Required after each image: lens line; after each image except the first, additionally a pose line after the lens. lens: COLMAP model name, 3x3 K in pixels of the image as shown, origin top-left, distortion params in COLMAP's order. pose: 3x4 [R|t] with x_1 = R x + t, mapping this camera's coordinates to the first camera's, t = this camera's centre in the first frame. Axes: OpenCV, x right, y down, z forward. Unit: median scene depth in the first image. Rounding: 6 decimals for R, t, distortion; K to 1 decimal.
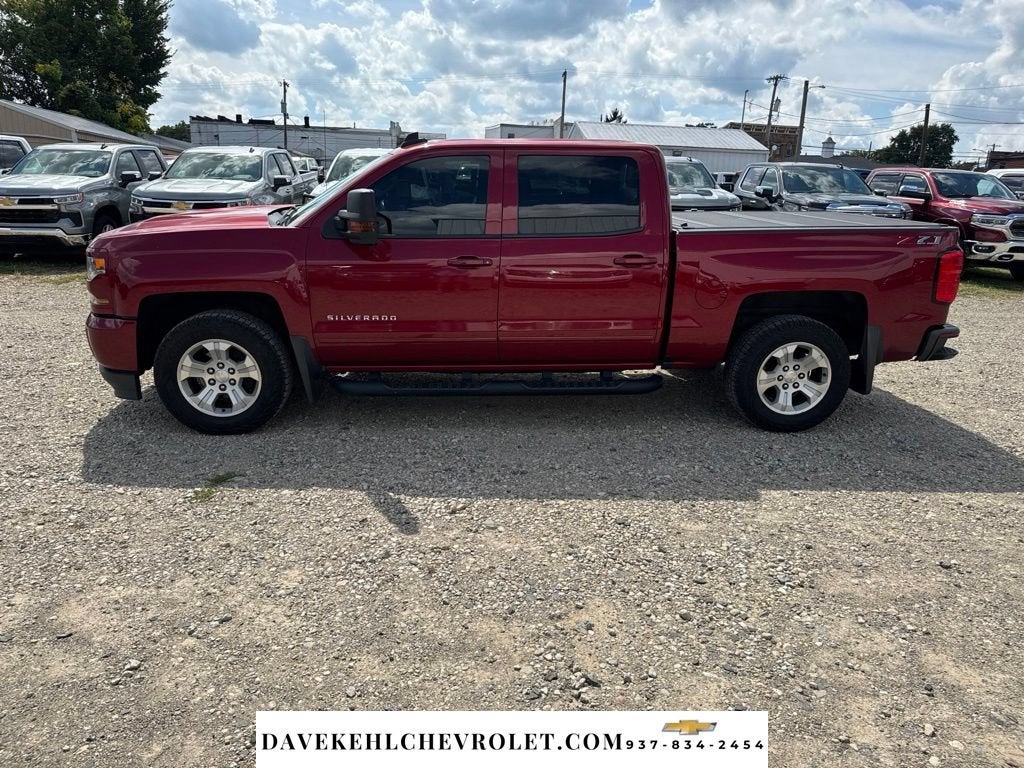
lens RADIAL K [[734.9, 0, 507.4], [0, 734.9, 380.7], [0, 0, 1]] dist [0.020872, -0.026202]
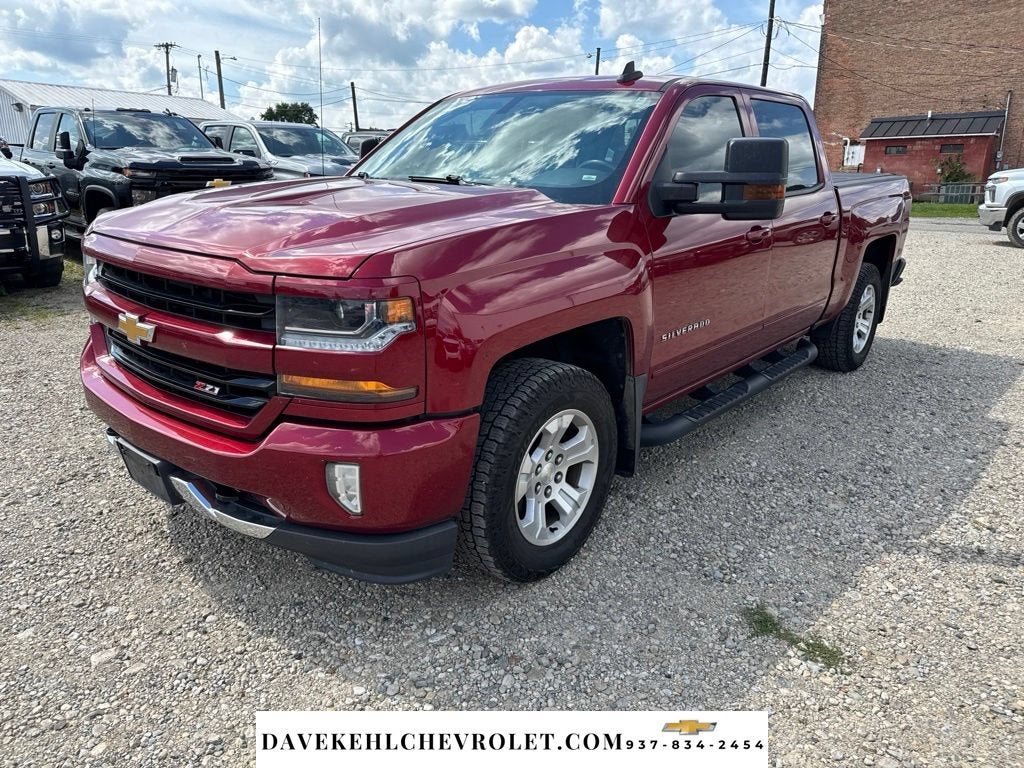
lens RADIAL K [[734.9, 0, 501.6], [0, 734.9, 380.8], [0, 0, 1]] dist [0.020872, -0.026202]
pose [[0.698155, -0.220567, 0.681124, -0.772913], [0.200691, 0.973511, 0.109540, -0.143312], [-0.687243, 0.060220, 0.723928, 0.597896]]
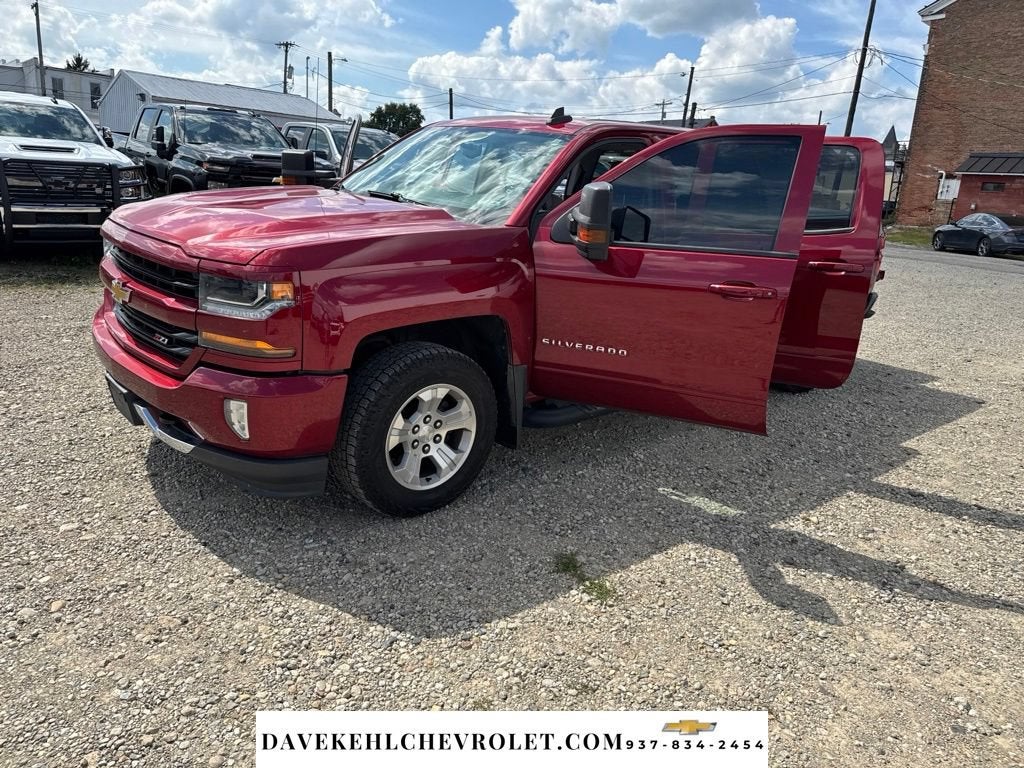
lens RADIAL K [[734.9, 0, 506.7], [0, 734.9, 375.9], [0, 0, 1]] dist [0.020872, -0.026202]
pose [[0.783885, -0.142198, 0.604403, -0.739726], [0.119412, 0.989777, 0.077993, -0.106902], [-0.609315, 0.011036, 0.792852, 0.376740]]
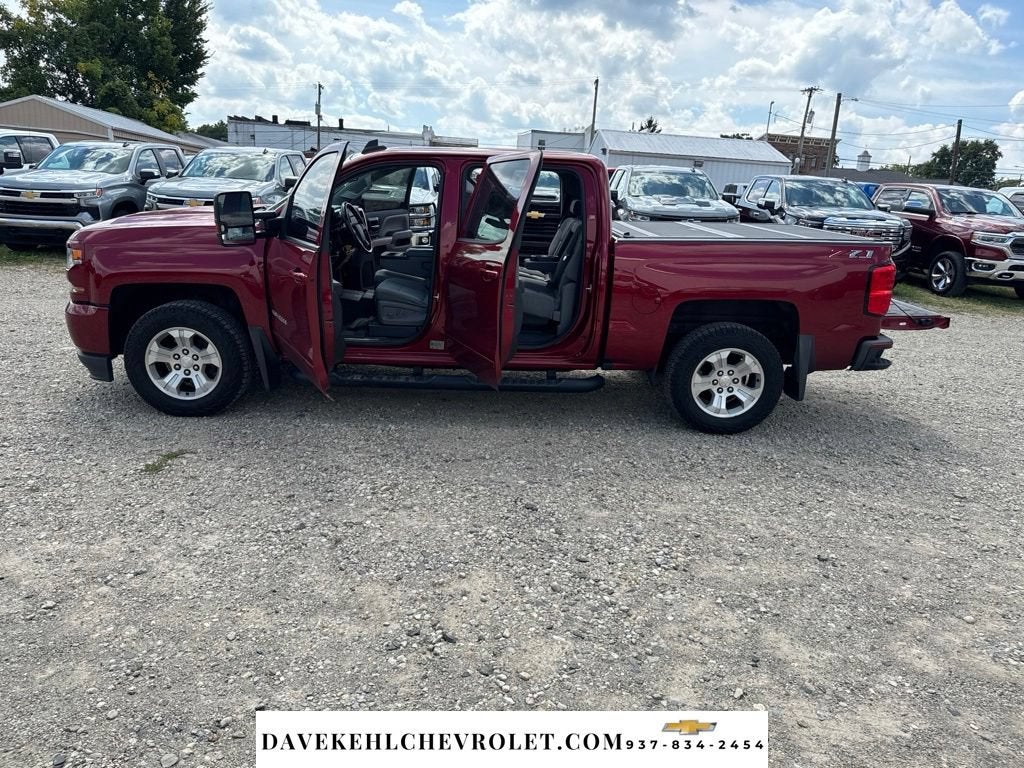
lens RADIAL K [[734.9, 0, 509.1], [0, 734.9, 385.9], [0, 0, 1]] dist [0.020872, -0.026202]
pose [[0.998668, 0.034580, -0.038294, 0.124647], [-0.034591, 0.999401, 0.000365, 0.011831], [0.038284, 0.000961, 0.999266, -0.058850]]
